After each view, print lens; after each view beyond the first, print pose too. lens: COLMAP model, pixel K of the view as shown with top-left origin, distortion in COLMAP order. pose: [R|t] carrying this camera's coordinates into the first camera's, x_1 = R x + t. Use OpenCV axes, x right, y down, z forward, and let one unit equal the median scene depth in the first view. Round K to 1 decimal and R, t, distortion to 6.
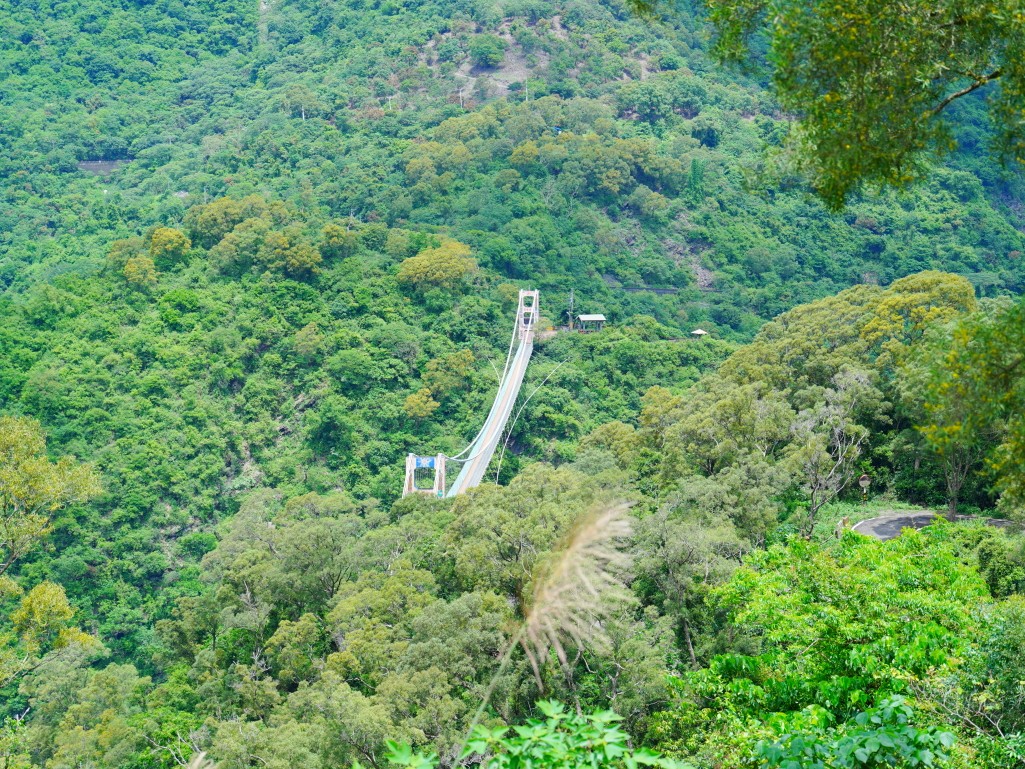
lens RADIAL K [[2095.3, 0, 512.5], [0, 2095.3, 384.5], [0, 0, 1]] dist [-0.005112, -0.131345]
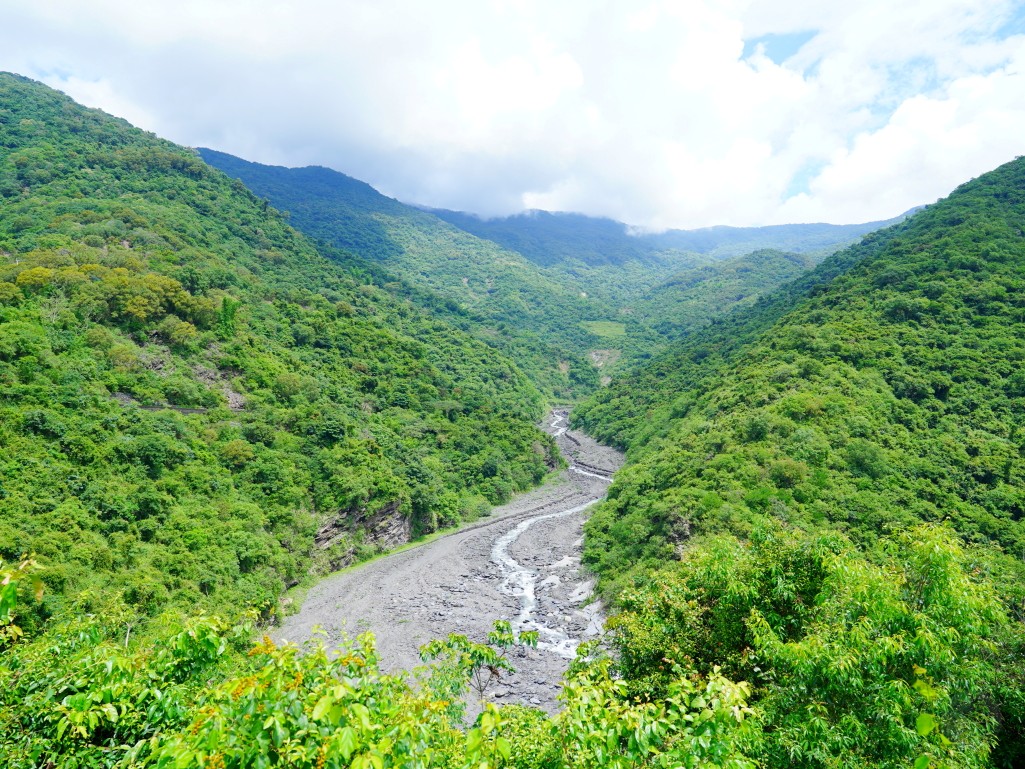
lens RADIAL K [[653.0, 0, 512.5], [0, 653.0, 384.5], [0, 0, 1]] dist [-0.039804, 0.029705]
pose [[0.881504, -0.000053, 0.472177, 0.095321], [0.058245, 0.992375, -0.108626, -0.023585], [-0.468570, 0.123257, 0.874785, 1.025773]]
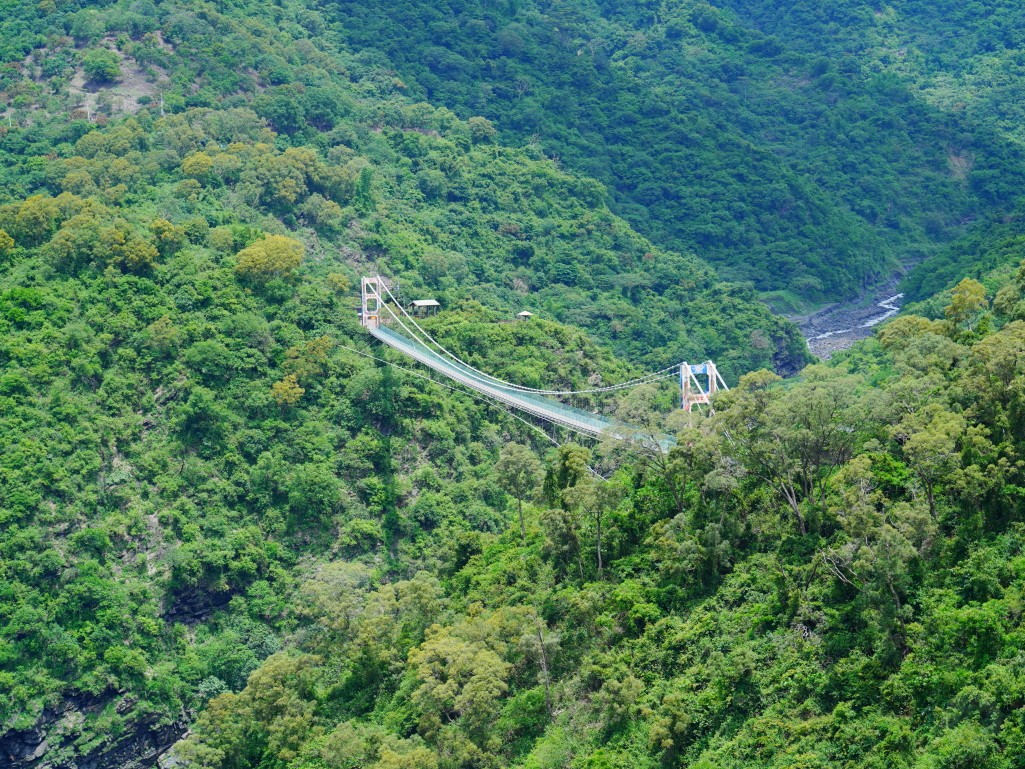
lens RADIAL K [[2208.2, 0, 512.5], [0, 2208.2, 384.5], [0, 0, 1]] dist [-0.050476, 0.337359]
pose [[0.961966, -0.044412, 0.269536, -0.216264], [0.050953, 0.998551, -0.017318, 0.028964], [-0.268376, 0.030394, 0.962835, -0.047022]]
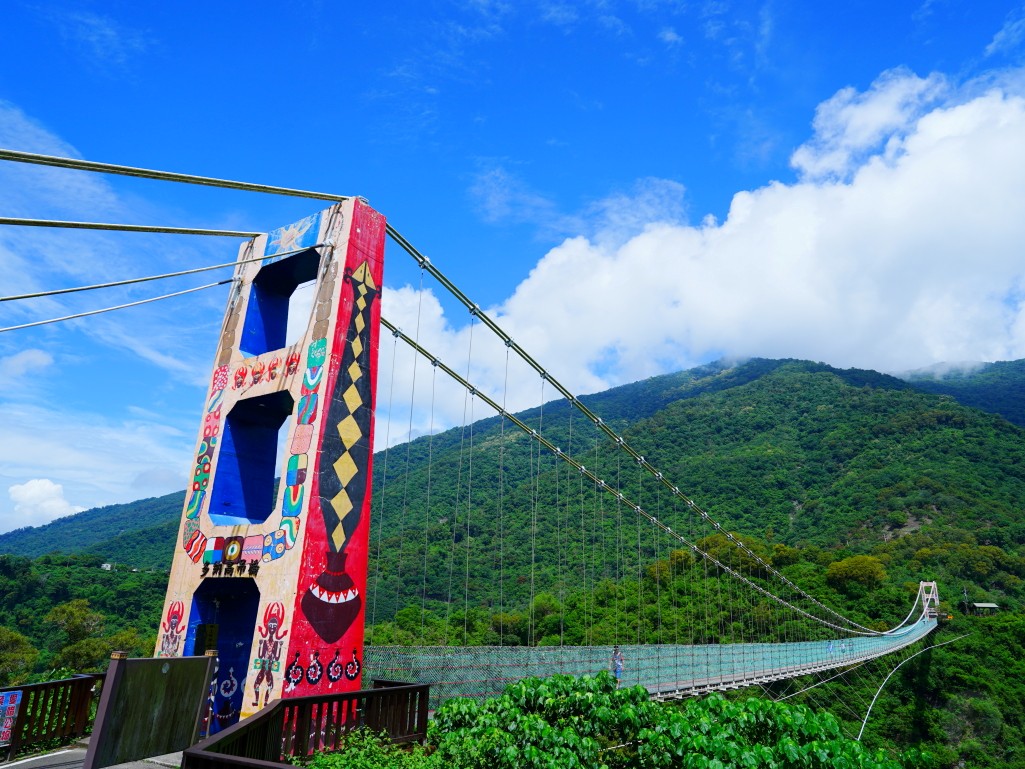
lens RADIAL K [[691.7, 0, 512.5], [0, 691.7, 384.5], [0, 0, 1]] dist [-0.038323, 0.030518]
pose [[0.865510, -0.136555, -0.481919, 0.006098], [-0.078051, 0.913600, -0.399053, 0.037974], [0.494773, 0.382998, 0.780071, 0.459241]]
